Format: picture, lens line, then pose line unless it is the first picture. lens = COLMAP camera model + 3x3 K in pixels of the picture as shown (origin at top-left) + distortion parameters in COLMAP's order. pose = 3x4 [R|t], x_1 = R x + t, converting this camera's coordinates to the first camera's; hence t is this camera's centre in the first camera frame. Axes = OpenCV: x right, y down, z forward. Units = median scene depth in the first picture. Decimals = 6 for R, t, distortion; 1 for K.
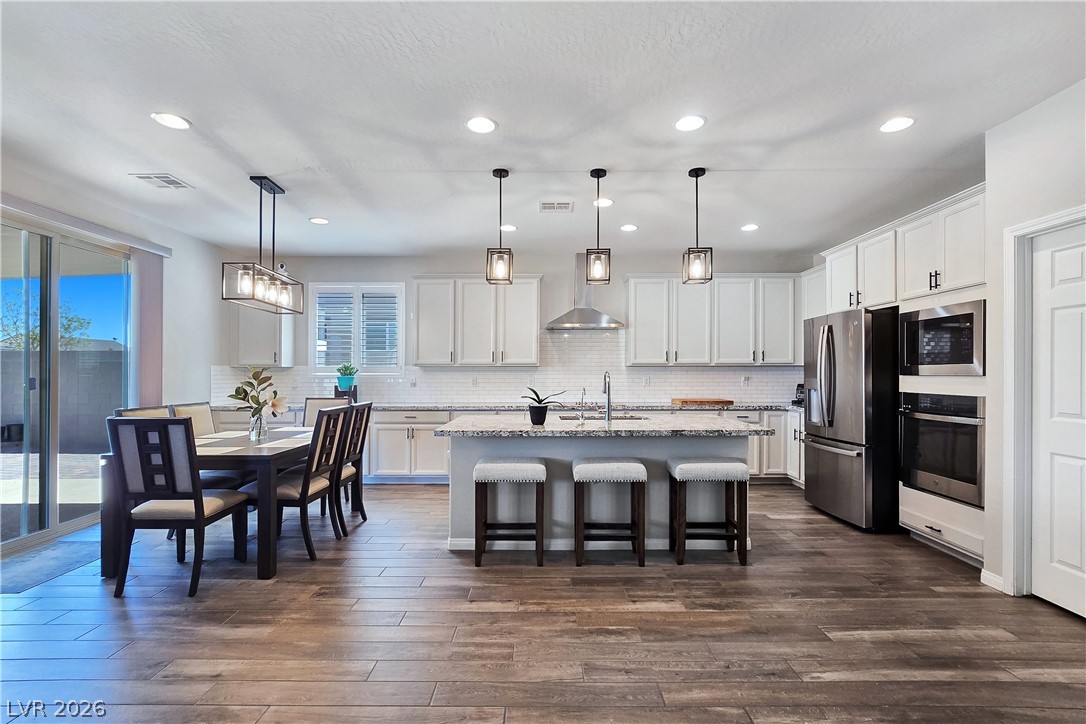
lens RADIAL K [[502.1, 0, 536.0], [0, 502.1, 373.5], [0, 0, 1]] dist [-0.001166, -0.000332]
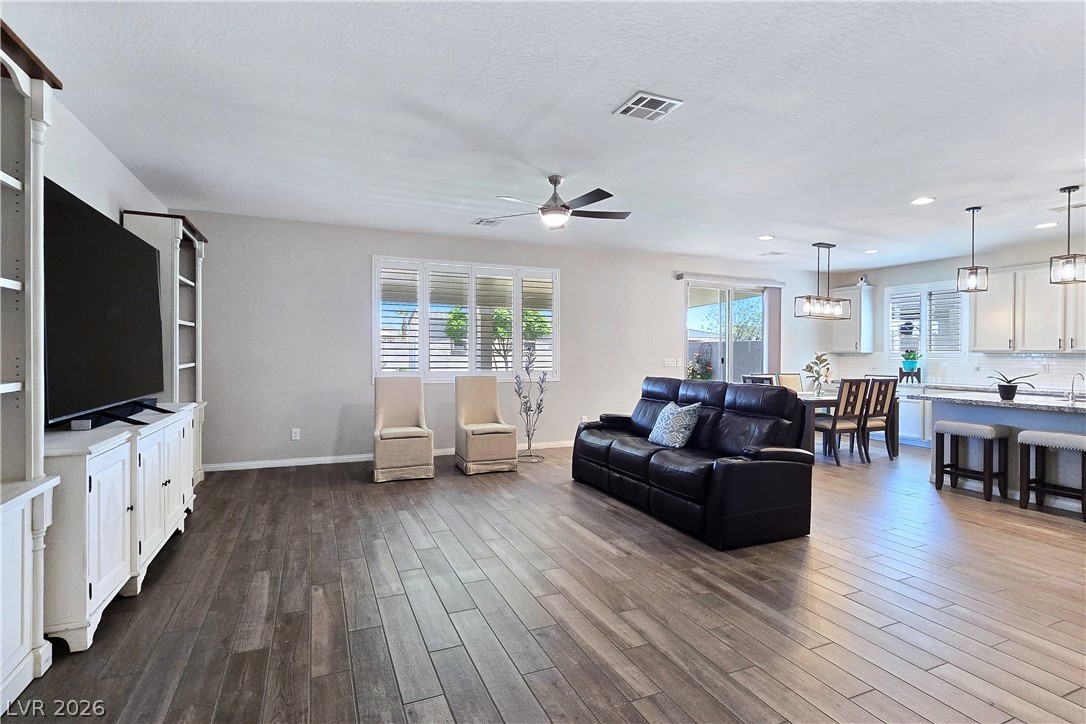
lens RADIAL K [[526.2, 0, 544.6], [0, 526.2, 354.7], [0, 0, 1]] dist [0.000494, -0.000056]
pose [[0.413383, 0.006955, -0.910531, 0.711196], [-0.011263, 0.999933, 0.002524, -0.002351], [0.910488, 0.009212, 0.413434, -0.603456]]
